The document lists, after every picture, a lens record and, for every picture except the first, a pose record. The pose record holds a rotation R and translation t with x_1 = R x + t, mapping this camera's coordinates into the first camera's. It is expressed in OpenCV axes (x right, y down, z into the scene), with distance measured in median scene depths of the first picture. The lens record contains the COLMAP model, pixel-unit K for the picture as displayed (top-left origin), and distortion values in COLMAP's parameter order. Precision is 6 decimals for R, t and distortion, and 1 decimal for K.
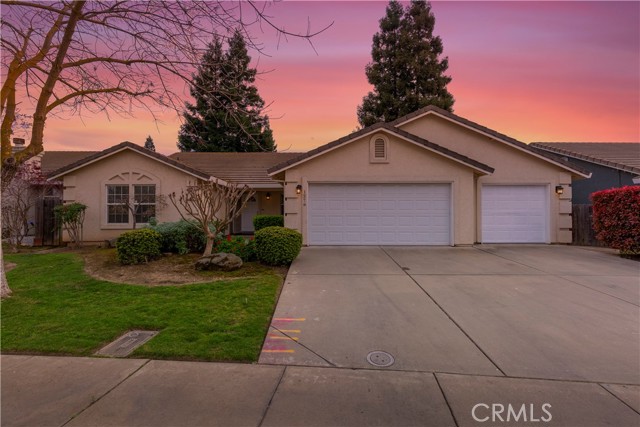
lens RADIAL K [[297.1, 0, 320.1], [0, 297.1, 221.2], [0, 0, 1]] dist [0.002724, -0.000127]
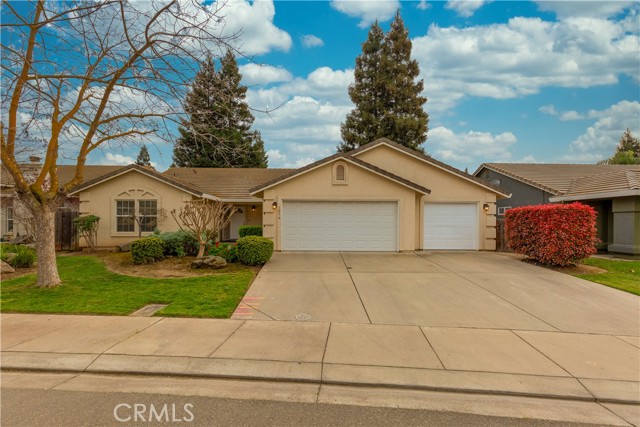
lens RADIAL K [[303.4, 0, 322.3], [0, 303.4, 231.7], [0, 0, 1]] dist [0.001541, 0.000068]
pose [[0.999813, 0.005983, 0.018407, 0.100921], [-0.006200, 0.999912, 0.011757, -0.013999], [-0.018335, -0.011869, 0.999761, -0.260318]]
